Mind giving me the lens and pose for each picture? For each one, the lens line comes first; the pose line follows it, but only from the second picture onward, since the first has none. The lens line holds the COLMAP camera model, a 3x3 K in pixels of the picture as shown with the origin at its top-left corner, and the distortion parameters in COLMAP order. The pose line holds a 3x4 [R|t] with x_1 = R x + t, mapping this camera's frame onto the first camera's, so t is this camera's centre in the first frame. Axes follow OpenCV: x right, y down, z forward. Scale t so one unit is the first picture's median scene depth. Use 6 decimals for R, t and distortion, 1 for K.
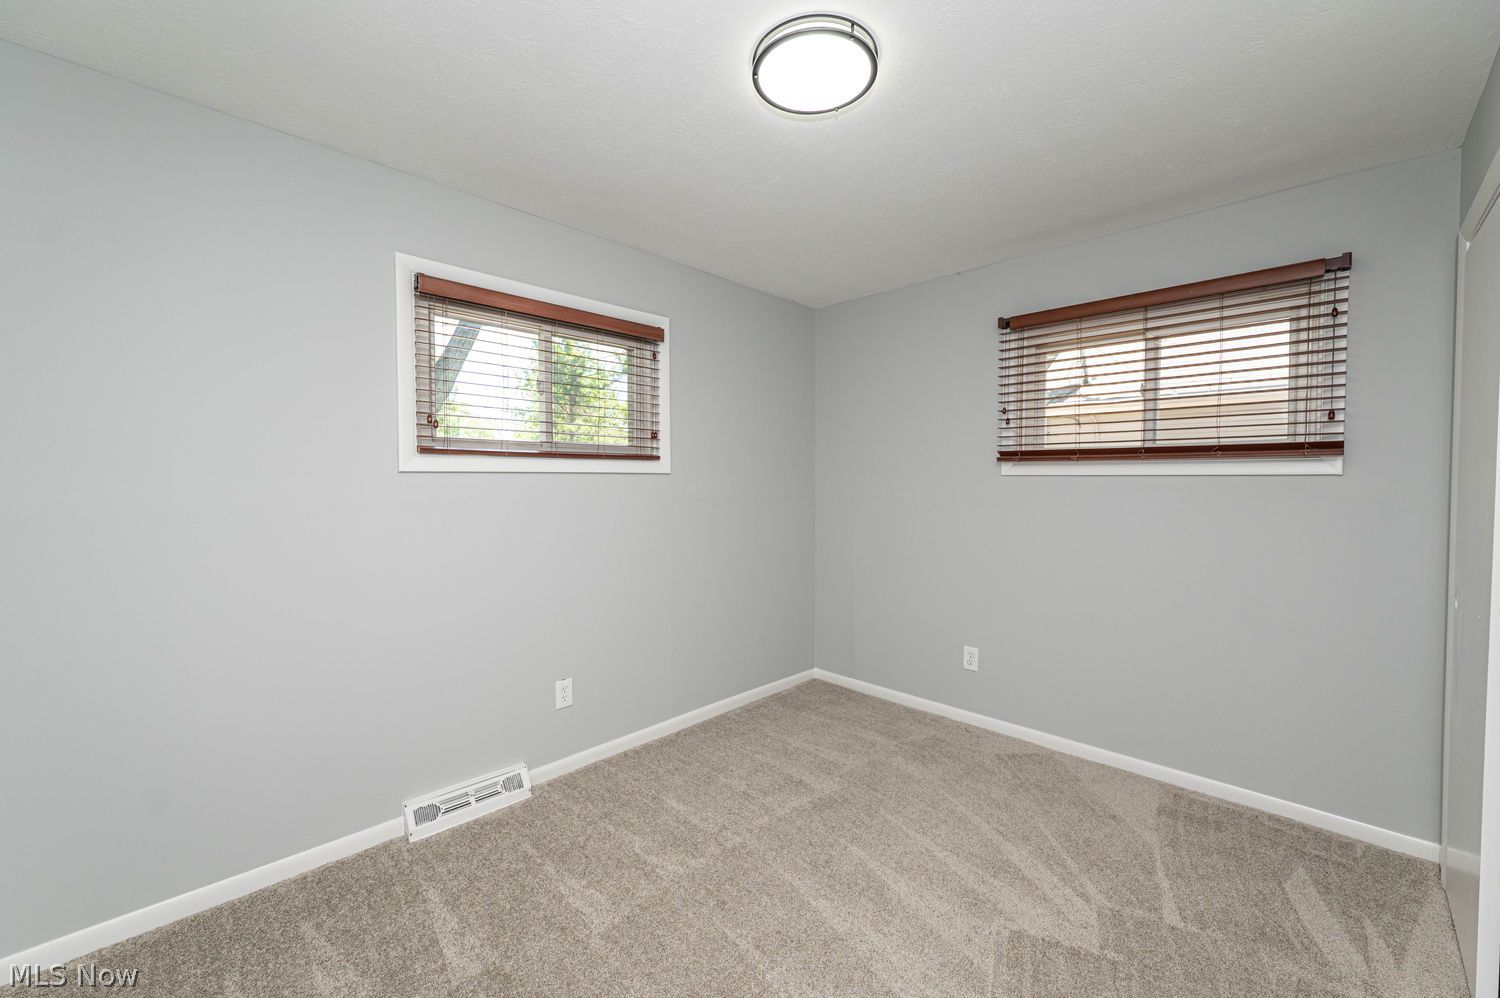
lens RADIAL K [[595.1, 0, 752.3], [0, 595.1, 497.6], [0, 0, 1]] dist [-0.004170, 0.000289]
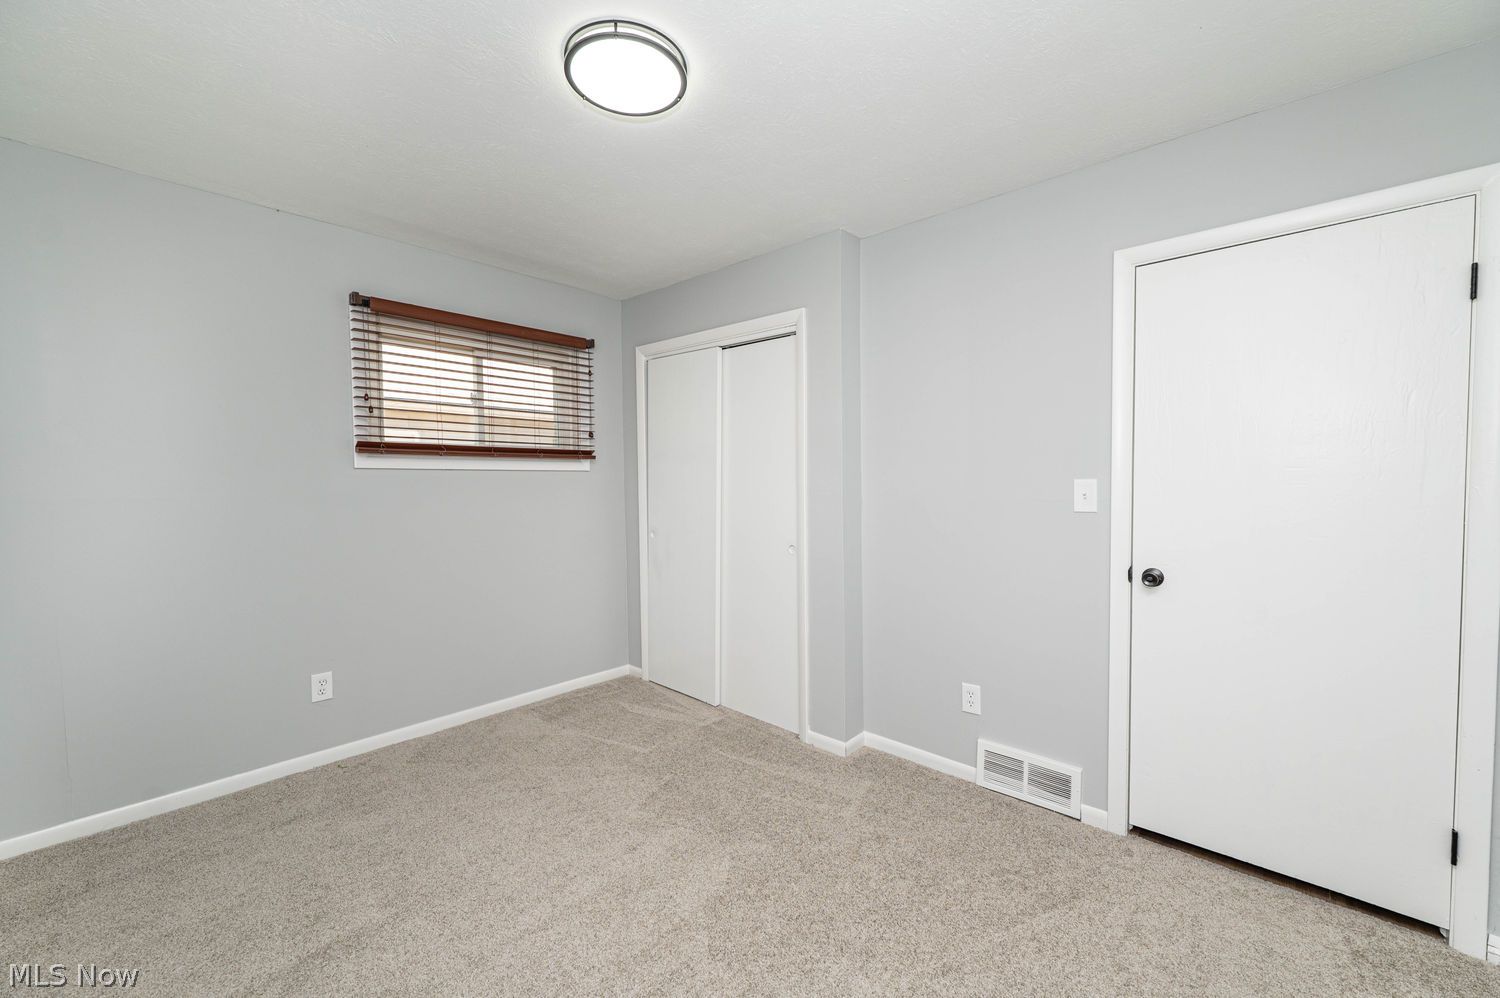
lens RADIAL K [[595.1, 0, 753.8], [0, 595.1, 494.8], [0, 0, 1]] dist [-0.004170, 0.000289]
pose [[-0.047374, -0.032988, 0.998332, -0.574132], [0.027985, 0.999018, 0.034339, -0.012657], [-0.998485, 0.029566, -0.046404, 0.501692]]
